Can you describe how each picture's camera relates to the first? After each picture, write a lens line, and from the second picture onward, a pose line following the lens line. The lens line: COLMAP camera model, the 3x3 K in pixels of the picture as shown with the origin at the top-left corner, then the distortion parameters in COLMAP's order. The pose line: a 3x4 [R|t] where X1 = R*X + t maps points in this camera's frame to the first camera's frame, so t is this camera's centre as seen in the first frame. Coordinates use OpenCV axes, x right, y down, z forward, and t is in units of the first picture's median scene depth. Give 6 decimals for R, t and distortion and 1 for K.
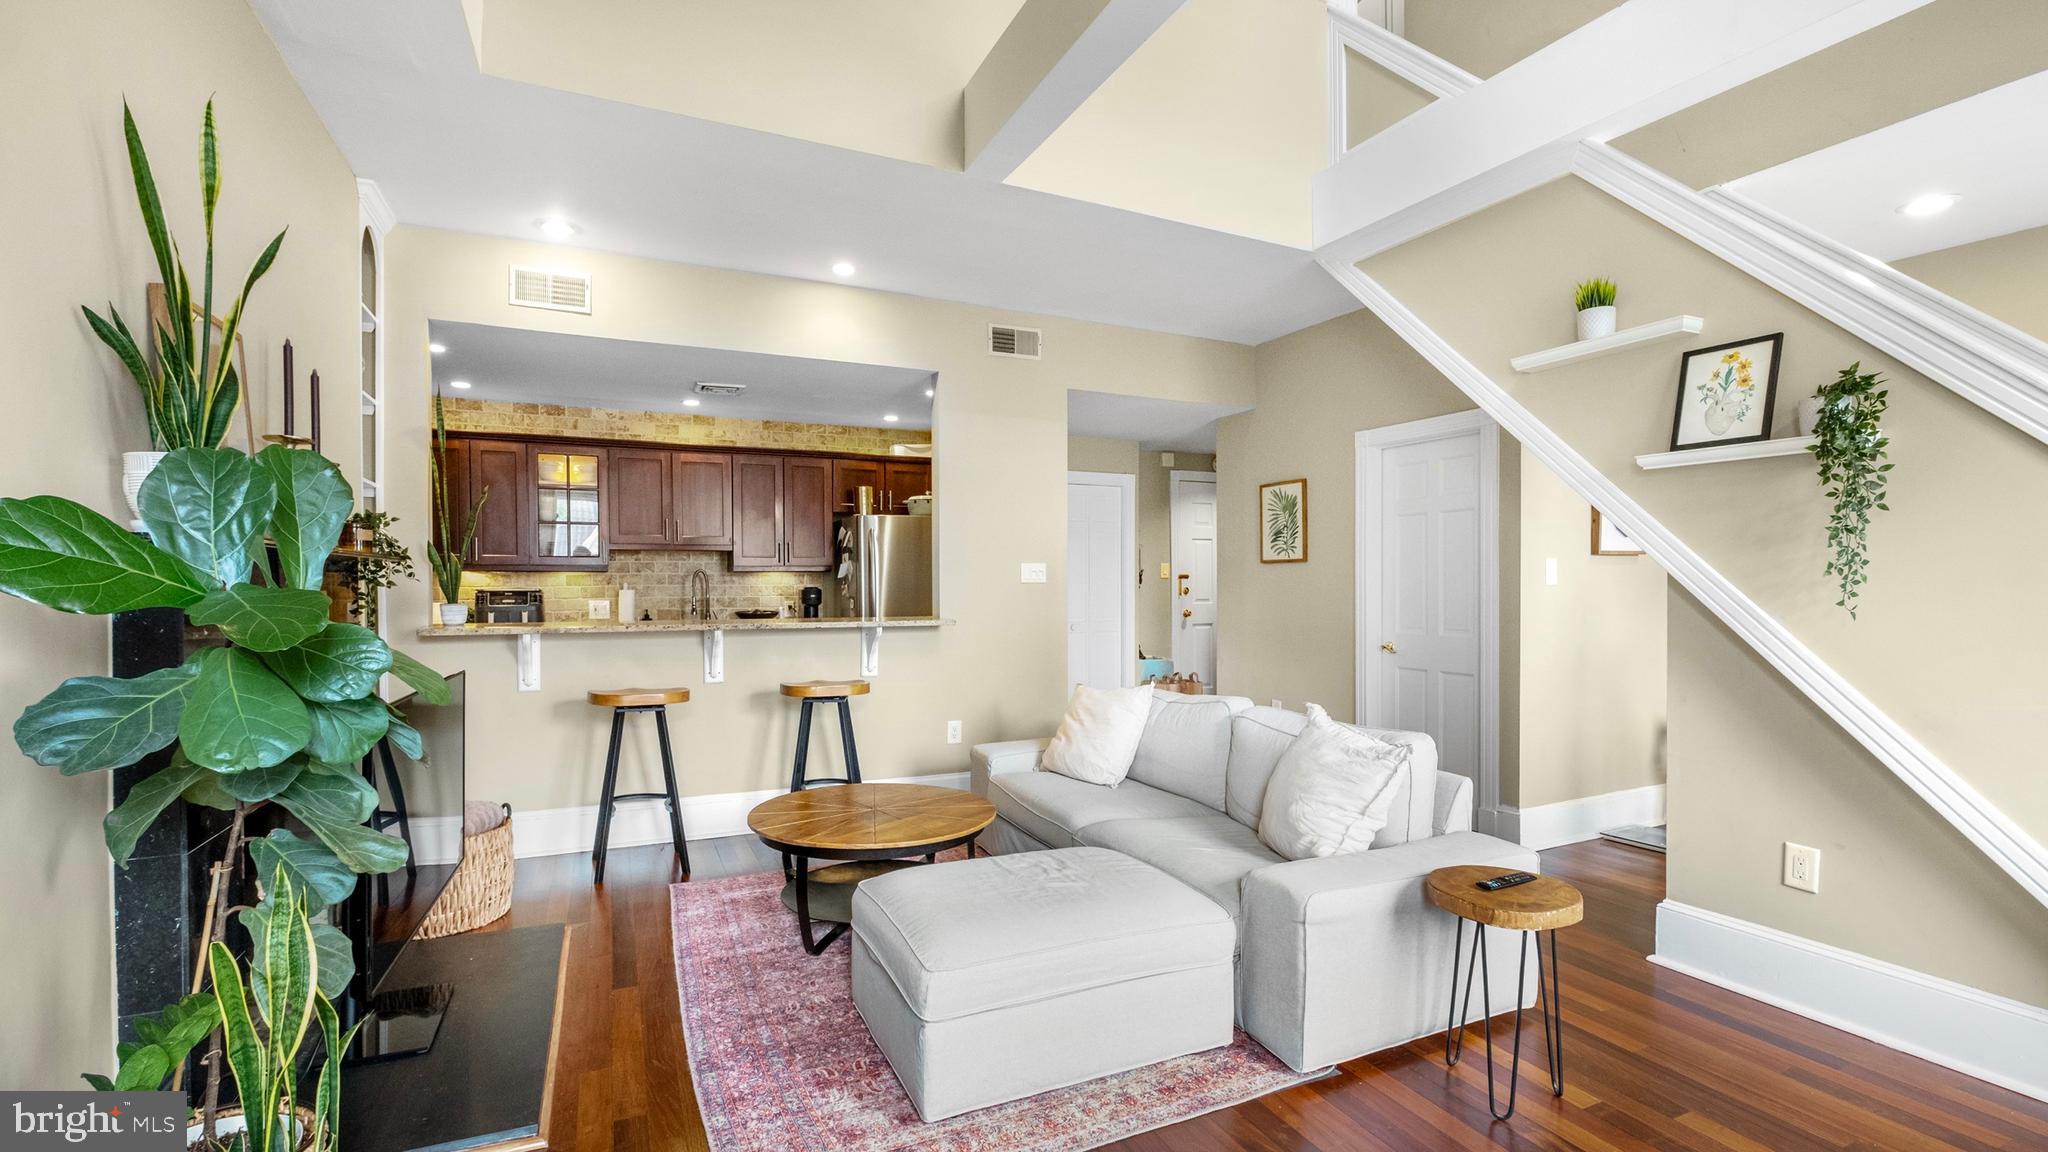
lens RADIAL K [[899.9, 0, 1033.4], [0, 899.9, 587.4], [0, 0, 1]] dist [-0.004038, -0.001052]
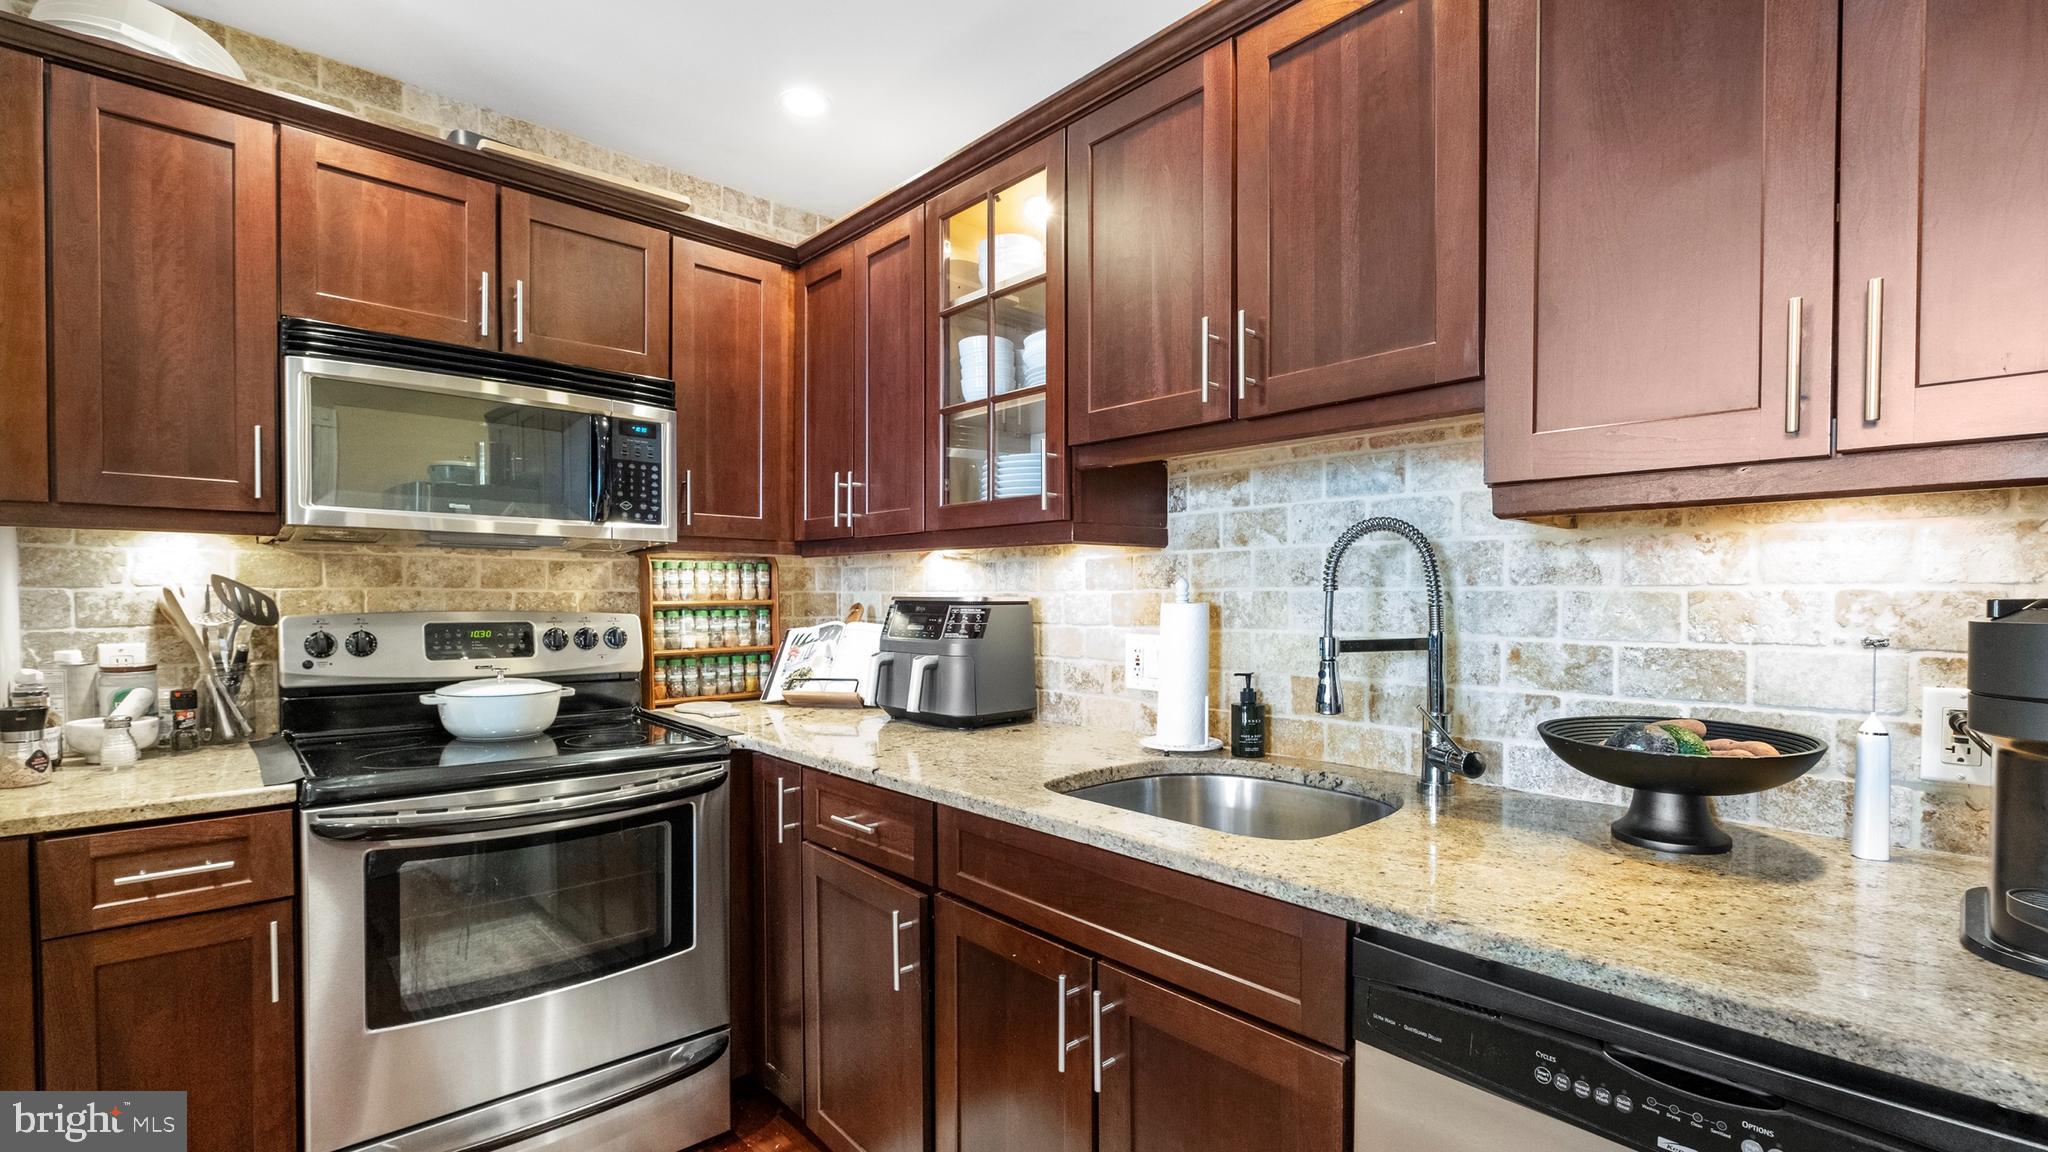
lens RADIAL K [[899.9, 0, 1020.8], [0, 899.9, 613.0], [0, 0, 1]] dist [-0.004038, -0.001052]
pose [[0.291237, 0.020104, -0.956440, -0.183617], [-0.010761, 0.999785, 0.017738, 0.001311], [0.956590, 0.005126, 0.291391, 0.872659]]
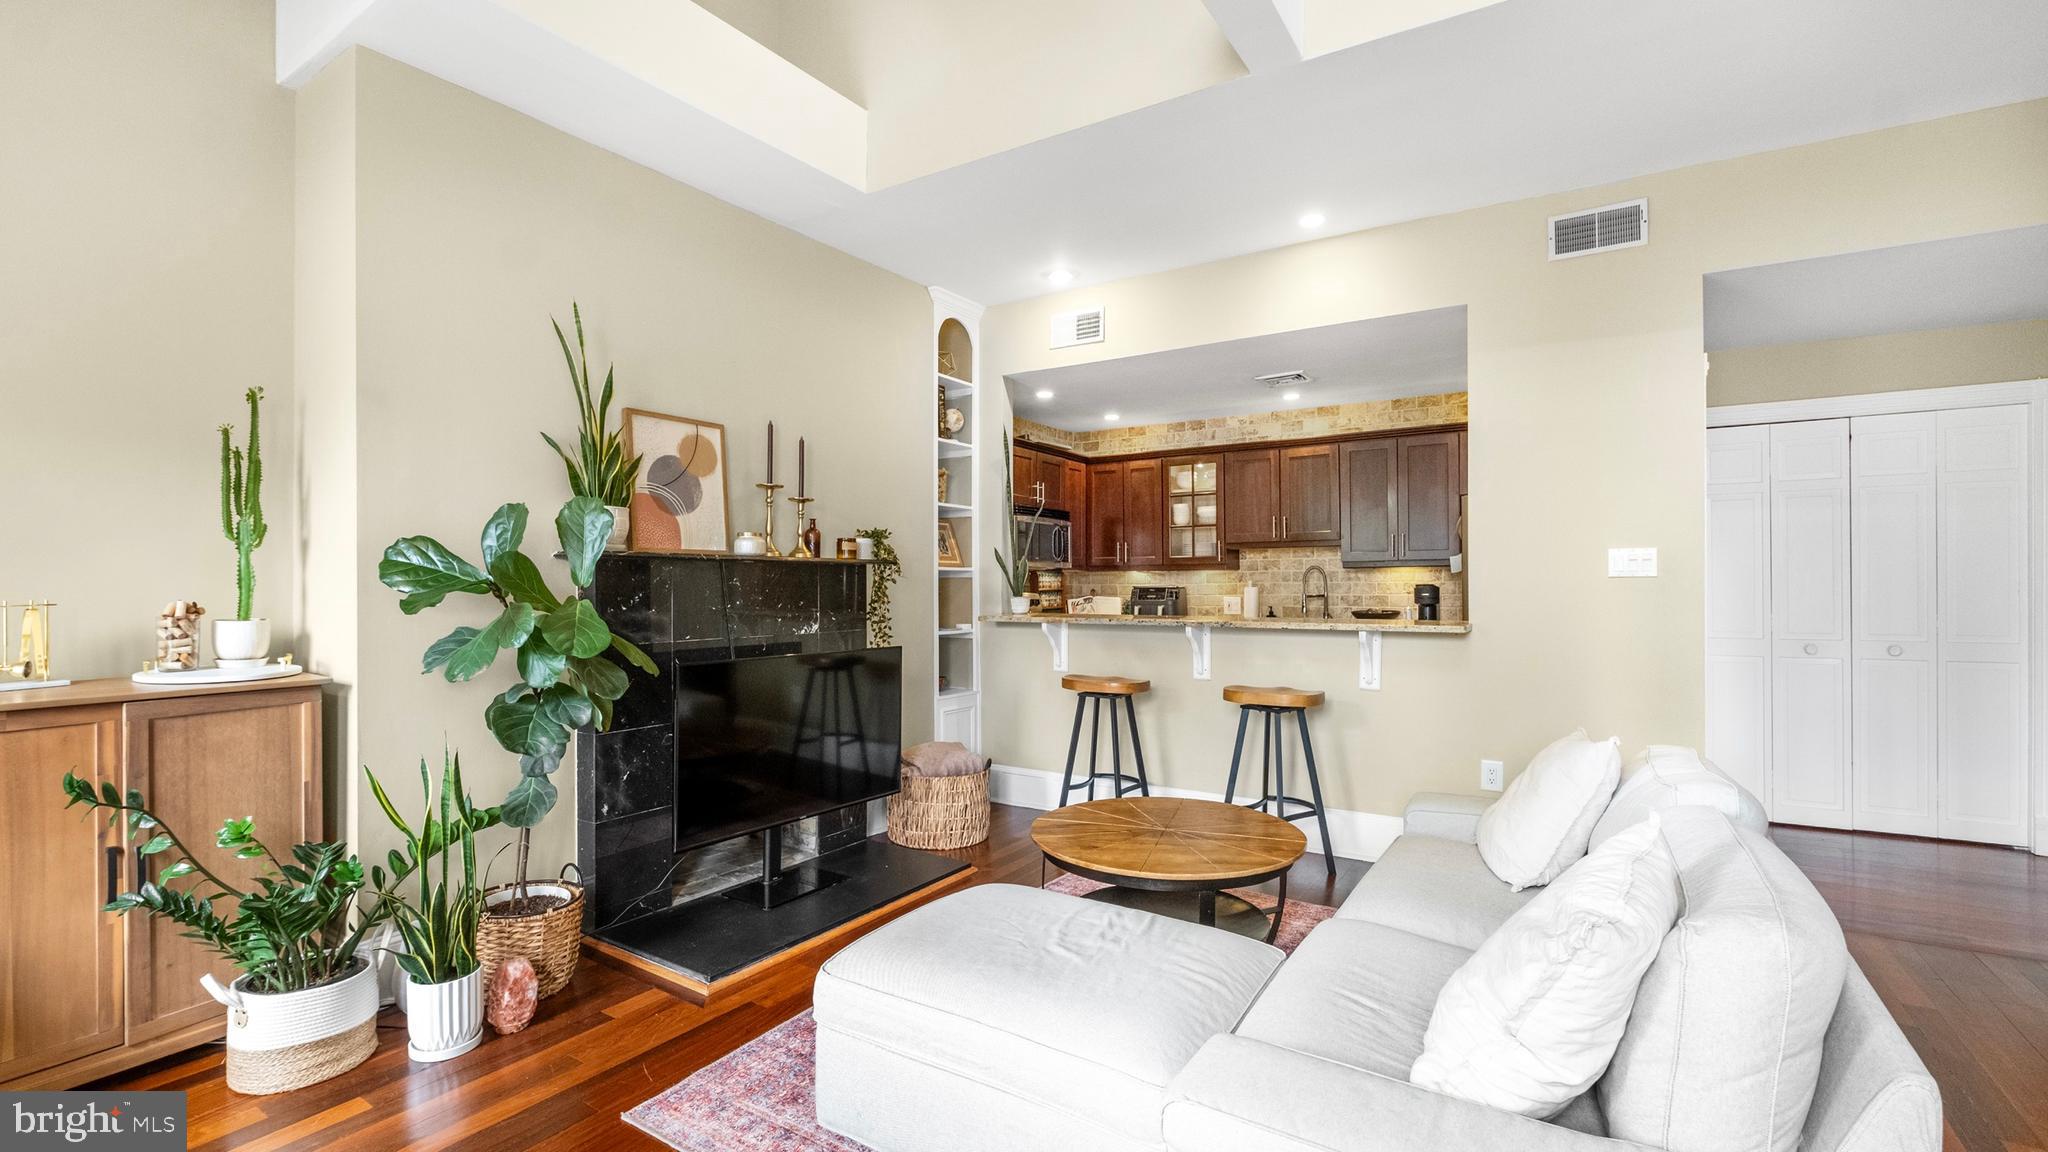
lens RADIAL K [[899.9, 0, 1026.6], [0, 899.9, 579.7], [0, 0, 1]] dist [-0.004038, -0.001052]
pose [[0.539034, -0.005742, -0.842264, 0.286664], [-0.001074, 0.999971, -0.007505, 0.002343], [0.842283, 0.004950, 0.539012, 0.224780]]
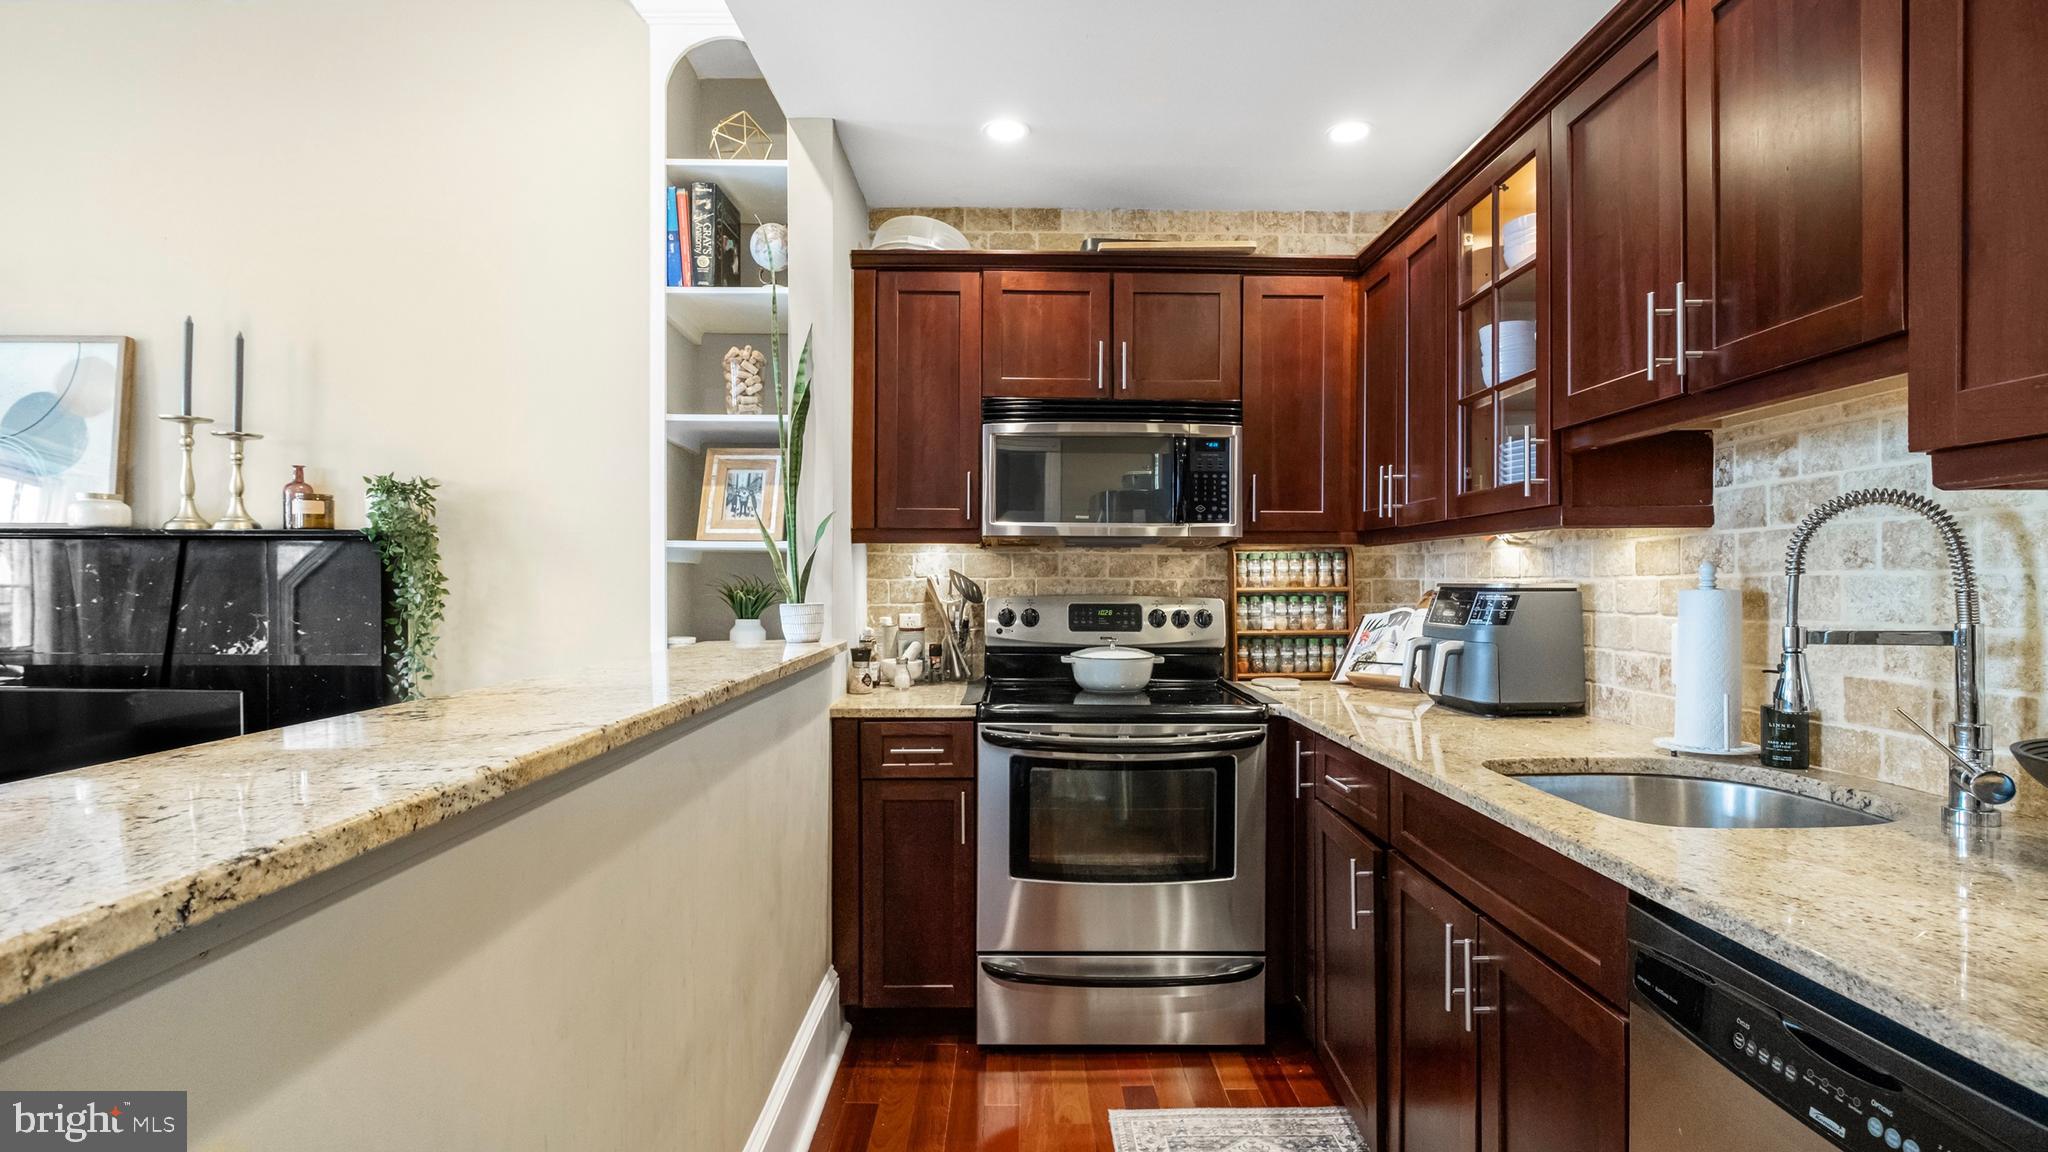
lens RADIAL K [[997.7, 0, 1029.5], [0, 997.7, 583.7], [0, 0, 1]] dist [-0.001858, -0.000577]
pose [[-0.416486, 0.001842, -0.909140, -0.098702], [-0.007021, 0.999962, 0.005242, 0.000904], [0.909115, 0.008566, -0.416457, 0.952906]]
